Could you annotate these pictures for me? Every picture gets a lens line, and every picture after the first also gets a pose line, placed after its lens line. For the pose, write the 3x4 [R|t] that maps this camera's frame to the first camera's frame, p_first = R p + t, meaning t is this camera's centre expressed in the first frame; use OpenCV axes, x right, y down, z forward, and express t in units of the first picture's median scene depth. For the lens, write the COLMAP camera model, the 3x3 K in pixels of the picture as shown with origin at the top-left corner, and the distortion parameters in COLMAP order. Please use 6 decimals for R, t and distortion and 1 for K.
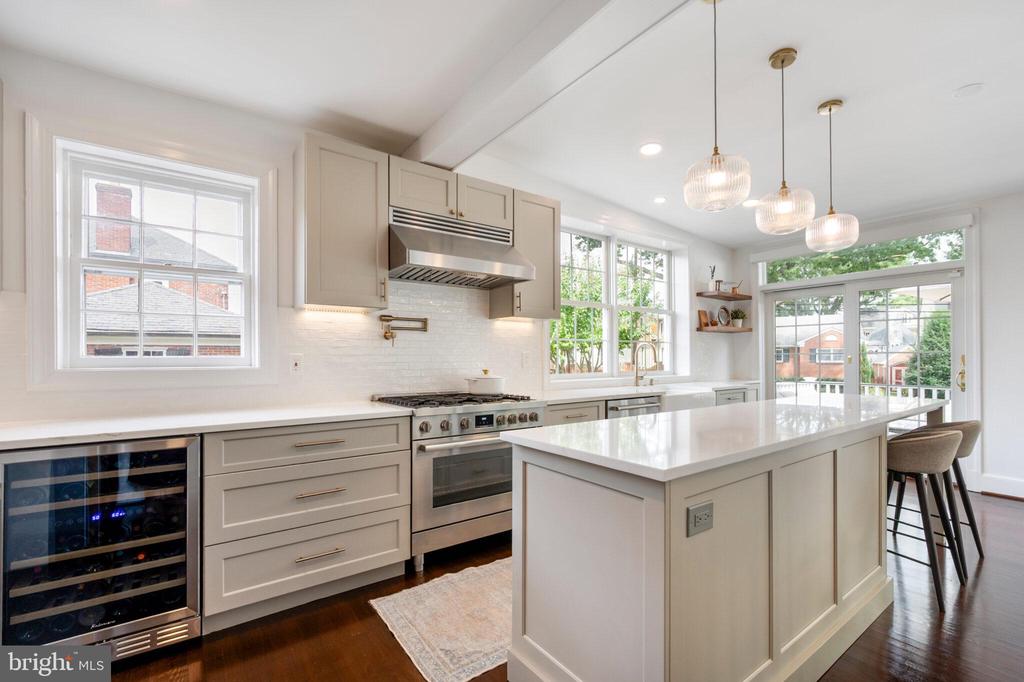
lens RADIAL K [[445.2, 0, 511.3], [0, 445.2, 349.4], [0, 0, 1]] dist [-0.000040, -0.000004]
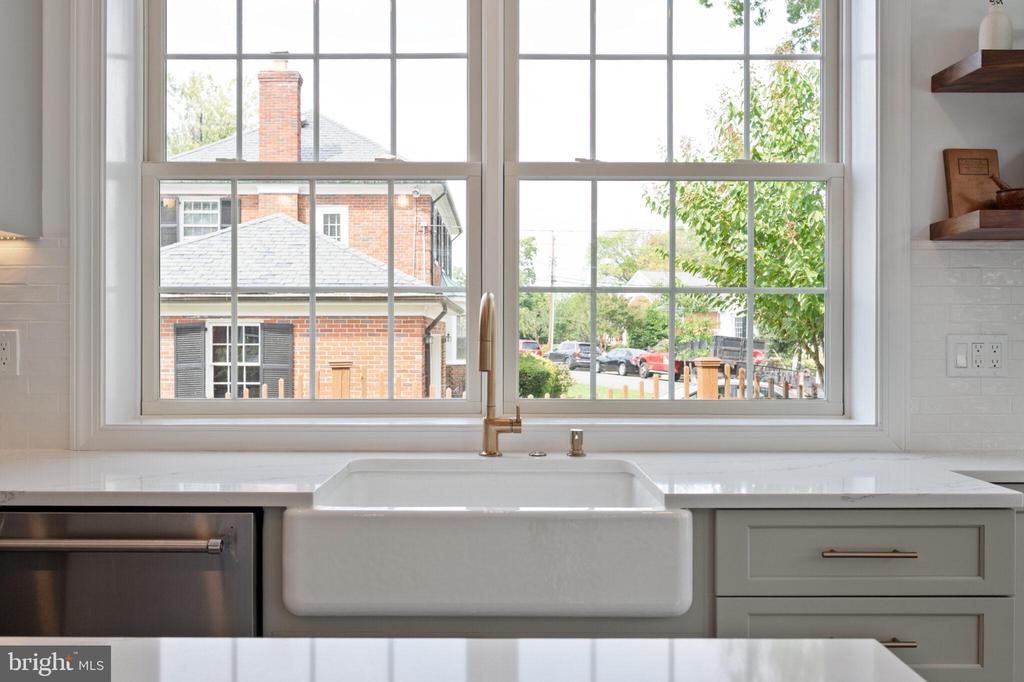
lens RADIAL K [[893.9, 0, 512.1], [0, 893.9, 337.4], [0, 0, 1]] dist [-0.006655, -0.001939]
pose [[0.812469, 0.008366, -0.582944, 0.505798], [-0.000151, 0.999900, 0.014139, 0.003835], [0.583004, -0.011400, 0.812389, 0.483769]]
